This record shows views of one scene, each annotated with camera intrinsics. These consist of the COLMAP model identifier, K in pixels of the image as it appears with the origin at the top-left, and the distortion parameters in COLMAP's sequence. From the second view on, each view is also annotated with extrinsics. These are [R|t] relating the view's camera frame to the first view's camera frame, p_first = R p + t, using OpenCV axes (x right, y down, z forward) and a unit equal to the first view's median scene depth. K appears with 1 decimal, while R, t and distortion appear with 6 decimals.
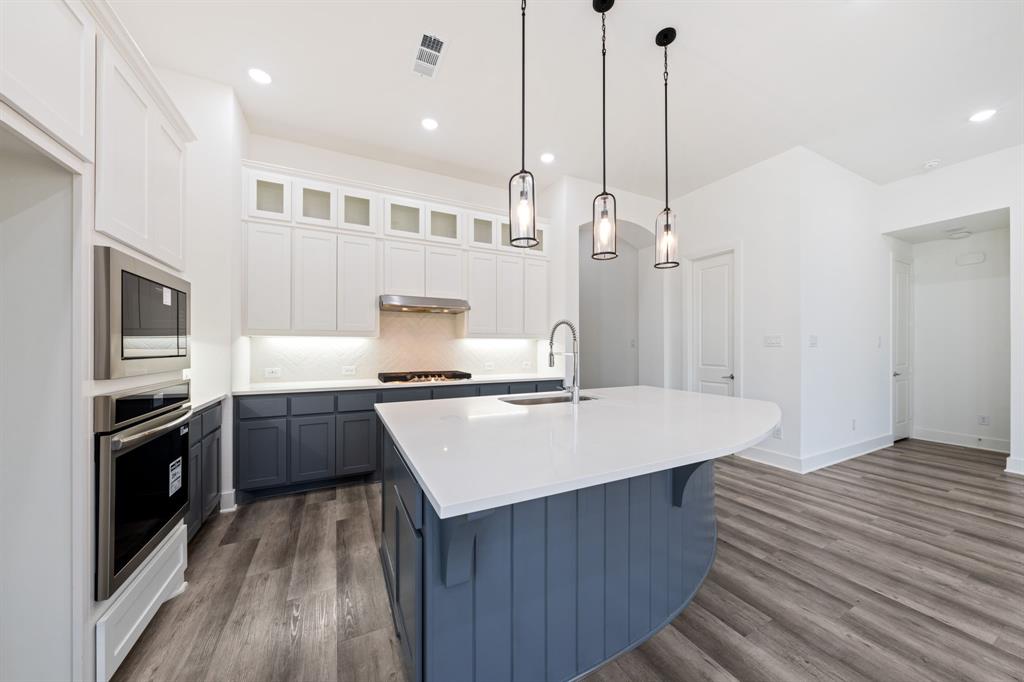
lens RADIAL K [[353.7, 0, 517.3], [0, 353.7, 343.5], [0, 0, 1]] dist [-0.007203, 0.001505]
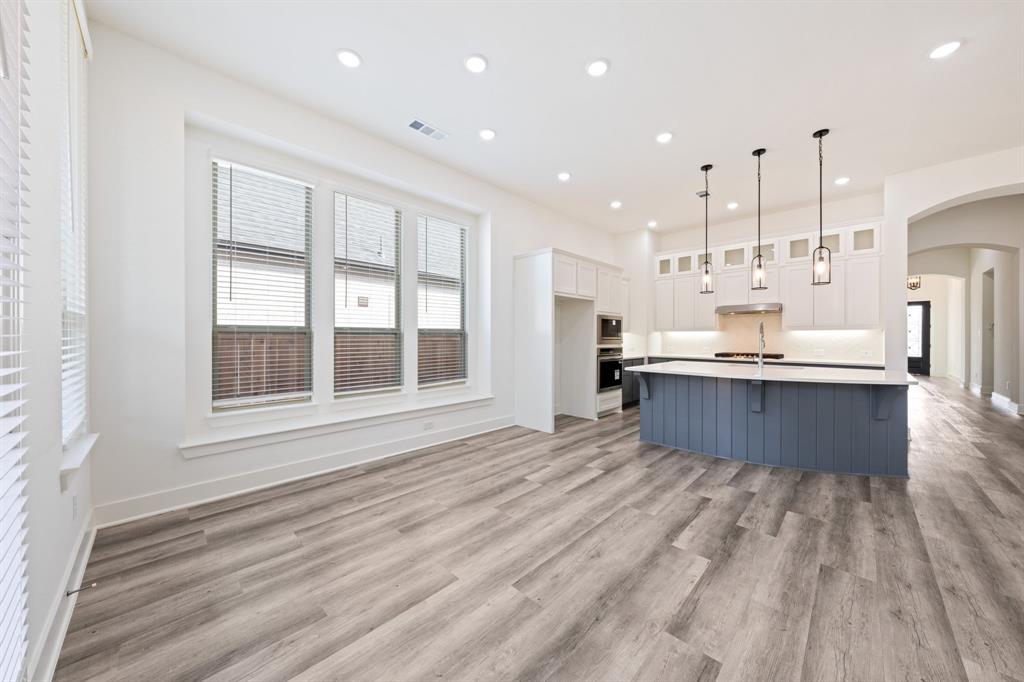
lens RADIAL K [[353.7, 0, 519.6], [0, 353.7, 336.4], [0, 0, 1]] dist [-0.007203, 0.001505]
pose [[0.317051, 0.000295, -0.948408, 1.002655], [0.009031, 0.999954, 0.003331, -0.006654], [0.948365, -0.009622, 0.317034, -0.499572]]
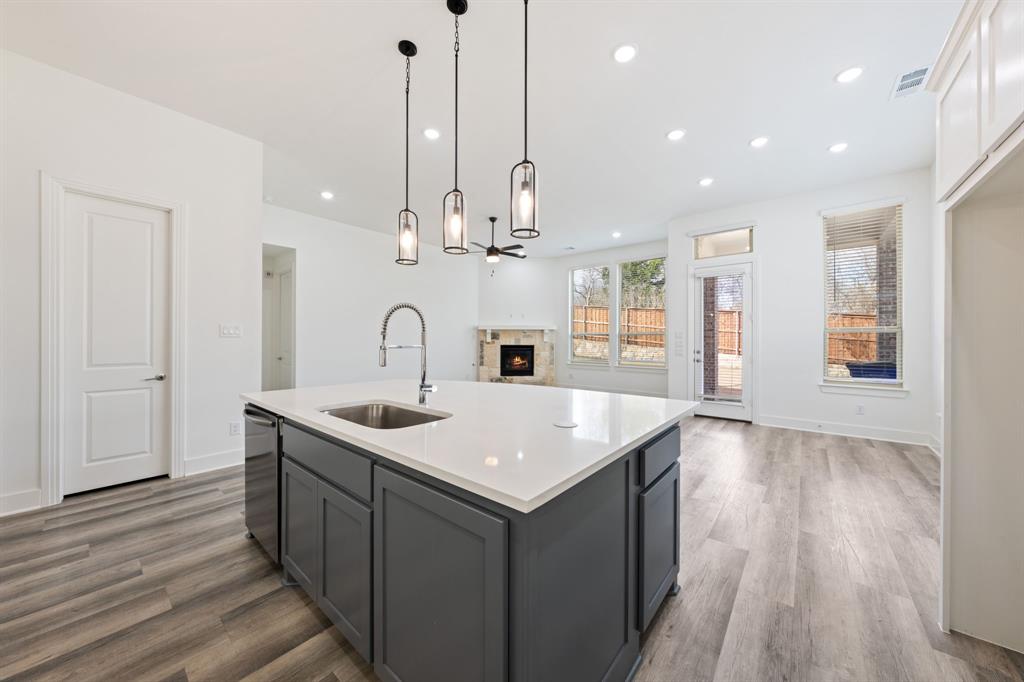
lens RADIAL K [[353.7, 0, 521.0], [0, 353.7, 341.7], [0, 0, 1]] dist [-0.007203, 0.001505]
pose [[-0.398339, -0.008532, 0.917199, -0.478744], [-0.012887, 0.999910, 0.003705, 0.009127], [-0.917148, -0.010345, -0.398413, 0.756952]]
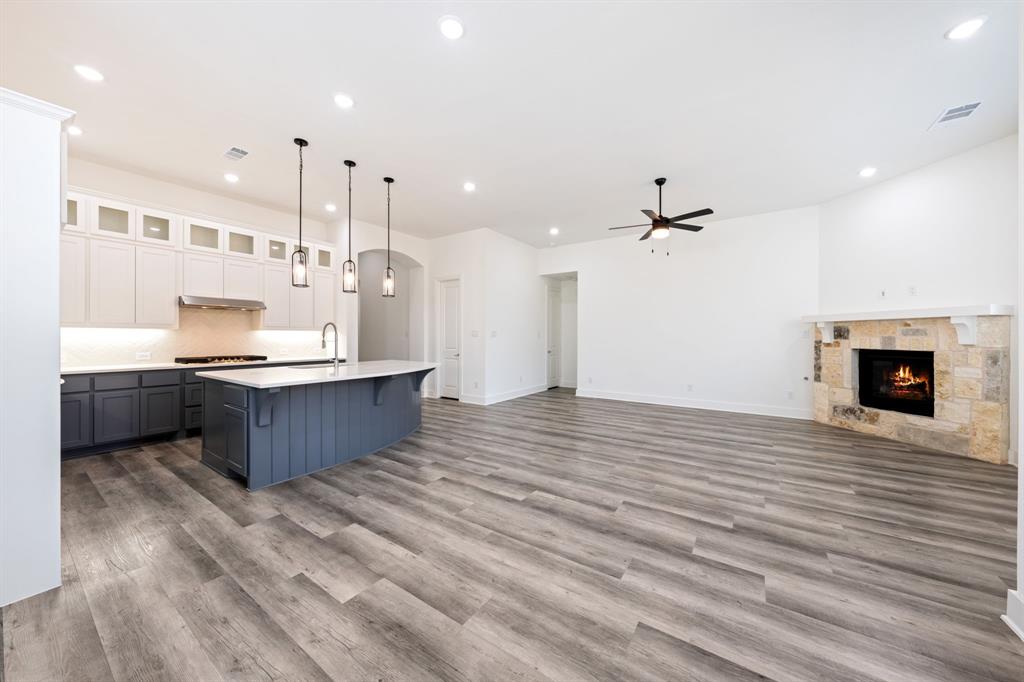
lens RADIAL K [[353.7, 0, 521.2], [0, 353.7, 335.3], [0, 0, 1]] dist [-0.007203, 0.001505]
pose [[0.874781, 0.002538, 0.484512, 0.078439], [-0.006000, 0.999966, 0.005595, -0.010730], [-0.484481, -0.007801, 0.874767, -0.751991]]
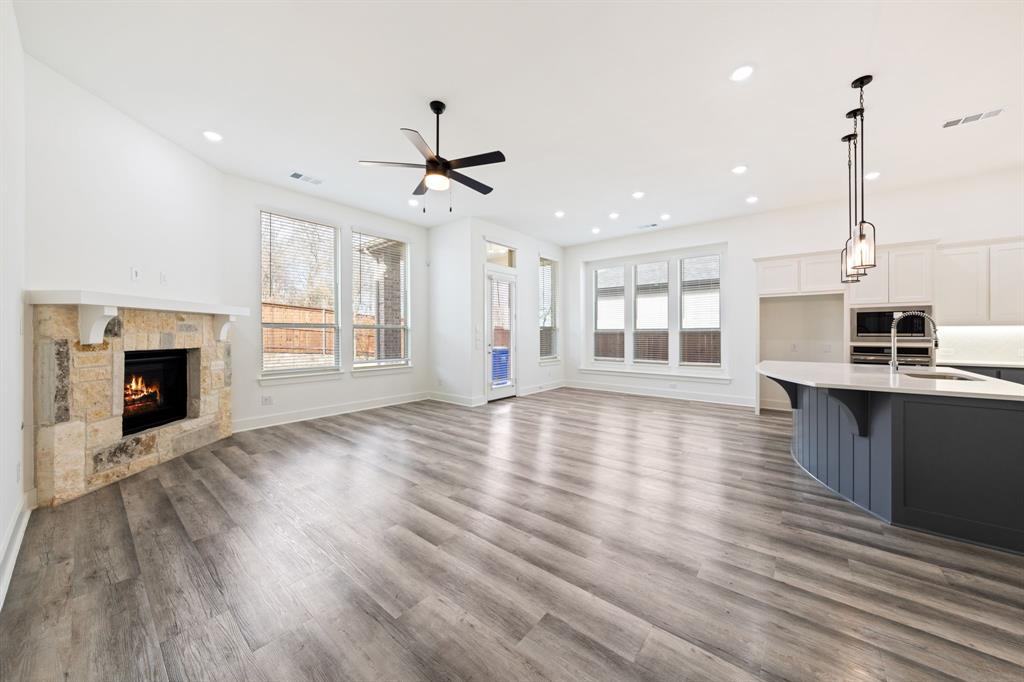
lens RADIAL K [[353.7, 0, 521.4], [0, 353.7, 334.4], [0, 0, 1]] dist [-0.007203, 0.001505]
pose [[-0.915927, 0.001888, -0.401340, 1.383071], [0.005544, 0.999953, -0.007948, 0.013187], [0.401306, -0.009505, -0.915895, 1.129626]]
